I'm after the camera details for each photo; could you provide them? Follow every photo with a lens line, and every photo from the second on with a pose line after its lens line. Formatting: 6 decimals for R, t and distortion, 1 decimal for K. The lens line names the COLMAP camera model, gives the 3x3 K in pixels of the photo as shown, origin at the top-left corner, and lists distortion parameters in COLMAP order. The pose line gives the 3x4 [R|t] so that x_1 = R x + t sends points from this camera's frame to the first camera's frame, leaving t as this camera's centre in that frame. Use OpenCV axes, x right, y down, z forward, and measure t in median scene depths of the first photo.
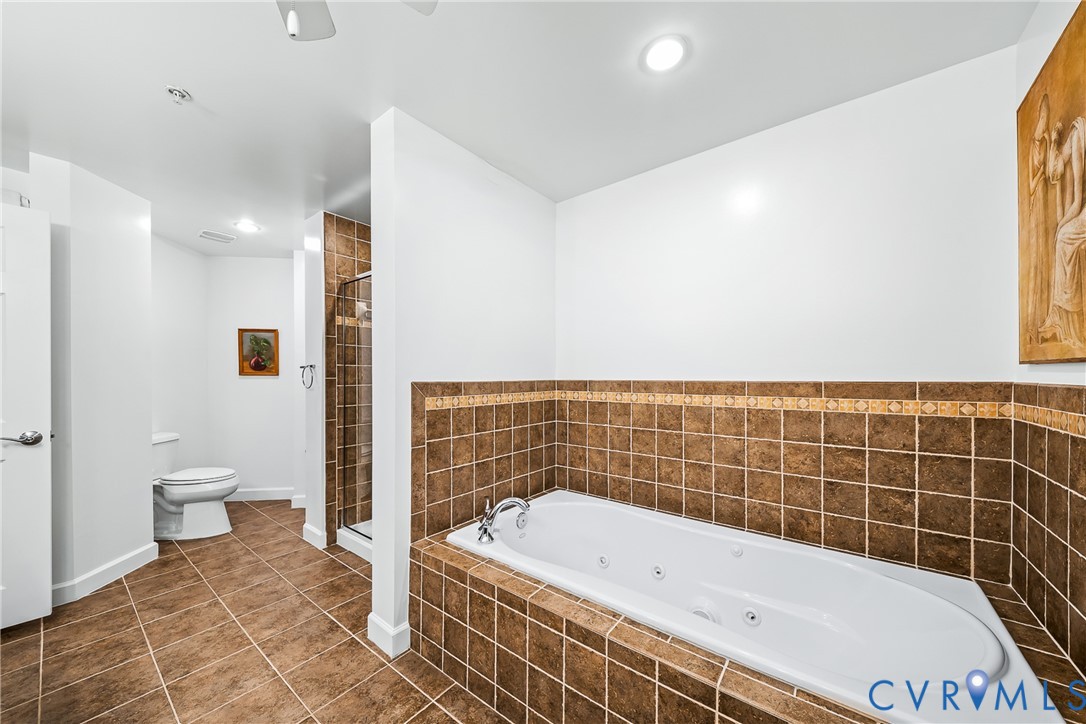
lens RADIAL K [[384.3, 0, 532.2], [0, 384.3, 376.1], [0, 0, 1]] dist [-0.002362, -0.000479]
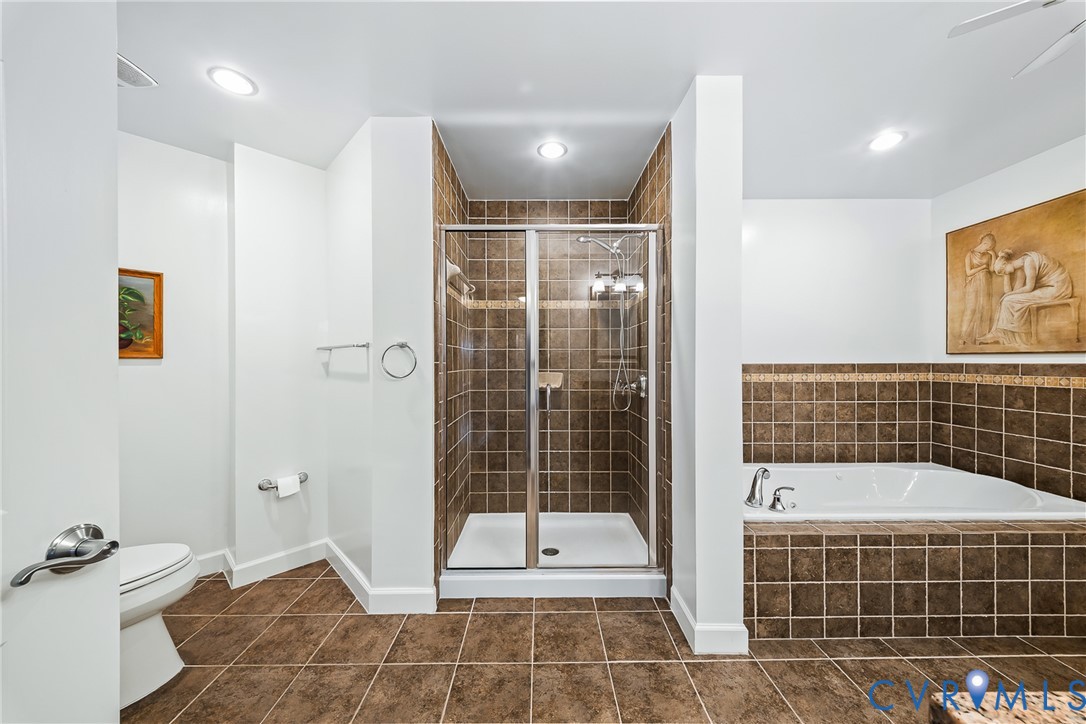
lens RADIAL K [[384.3, 0, 539.9], [0, 384.3, 360.9], [0, 0, 1]] dist [-0.002362, -0.000479]
pose [[0.782956, -0.002691, 0.622072, -1.313629], [-0.000002, 0.999991, 0.004328, -0.003566], [-0.622078, -0.003390, 0.782948, 0.550635]]
